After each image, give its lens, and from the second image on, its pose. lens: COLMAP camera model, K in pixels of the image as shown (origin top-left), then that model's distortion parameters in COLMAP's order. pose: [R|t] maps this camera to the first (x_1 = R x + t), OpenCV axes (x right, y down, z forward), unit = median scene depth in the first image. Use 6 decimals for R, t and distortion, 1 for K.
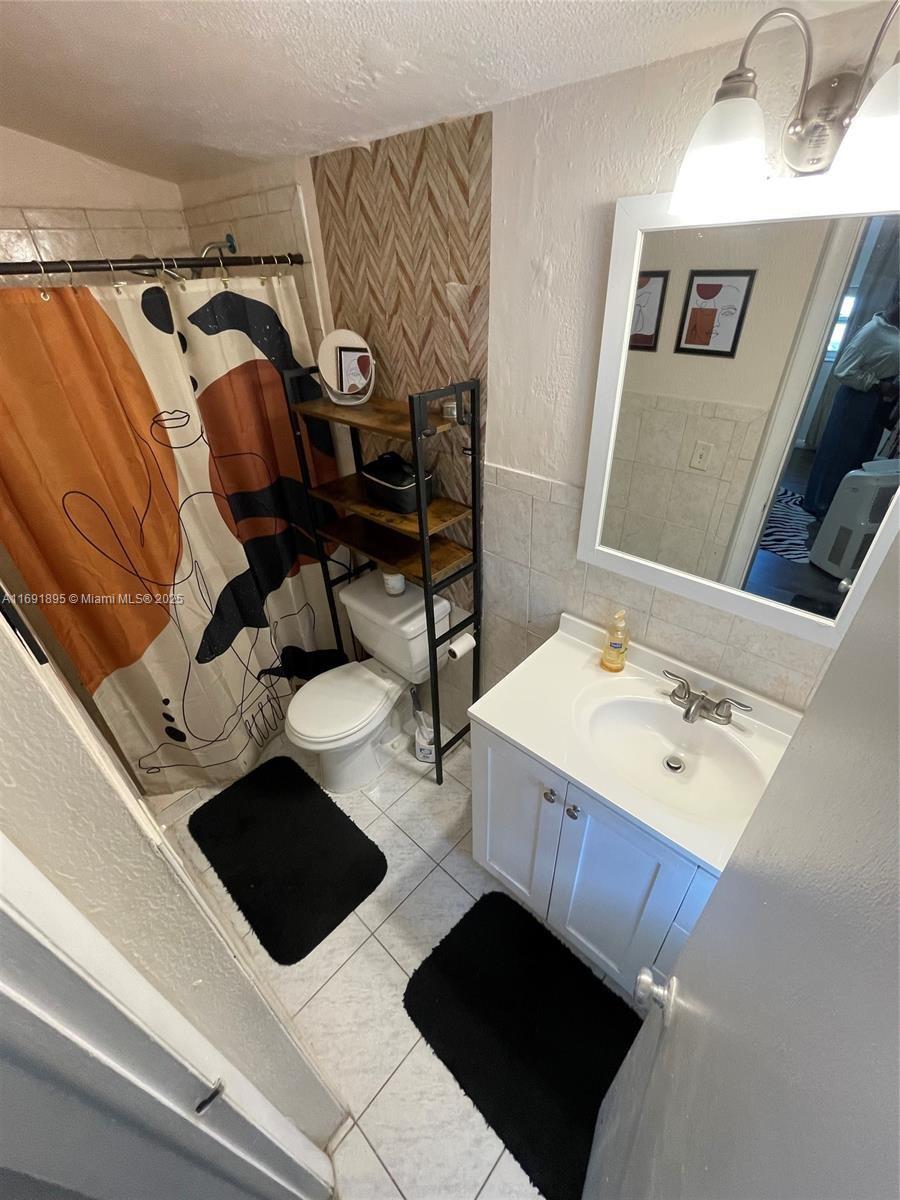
lens RADIAL K [[488.1, 0, 449.6], [0, 488.1, 599.0], [0, 0, 1]] dist [-0.005143, -0.000195]
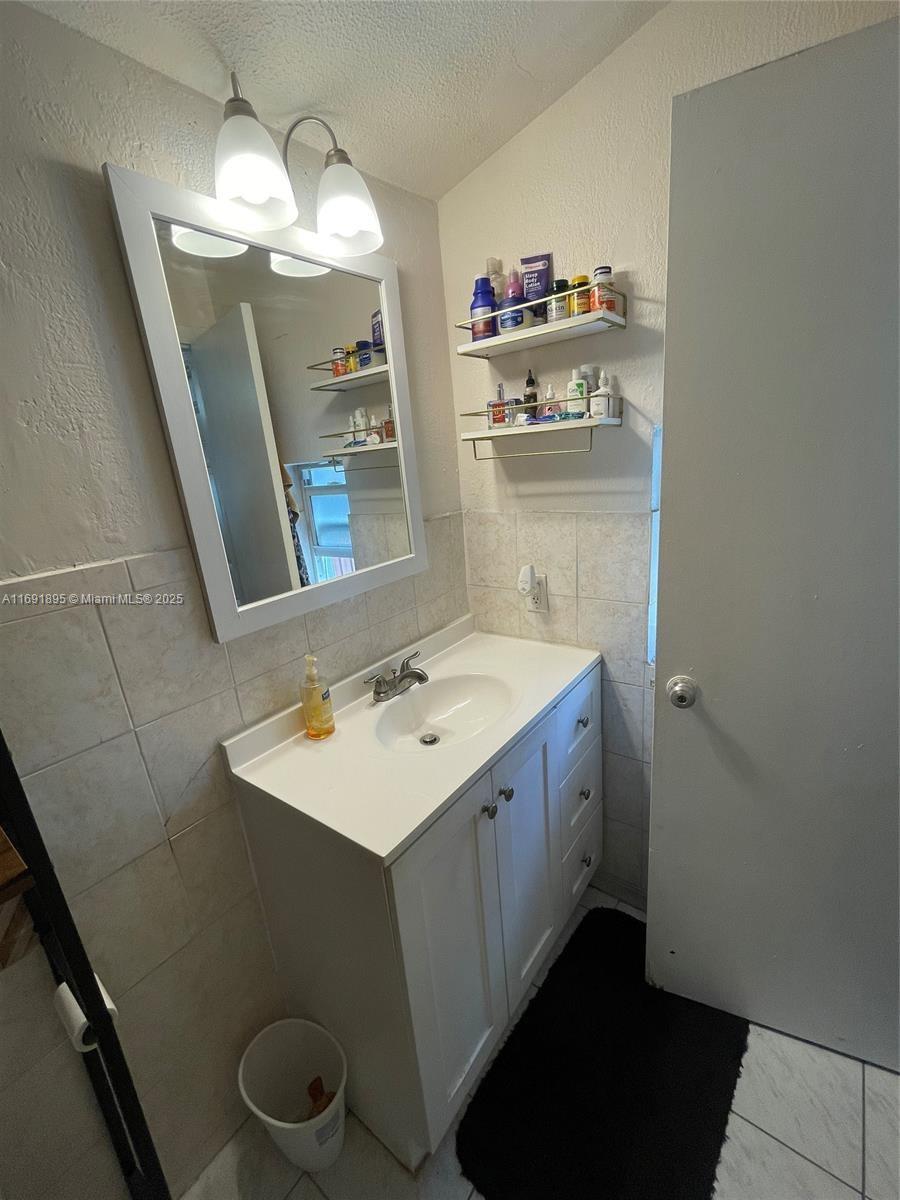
lens RADIAL K [[488.1, 0, 449.1], [0, 488.1, 599.4], [0, 0, 1]] dist [-0.005143, -0.000195]
pose [[-0.080556, -0.220022, 0.972163, -0.440130], [0.632119, 0.742836, 0.220499, -0.076918], [-0.770673, 0.632285, 0.079240, 0.645438]]
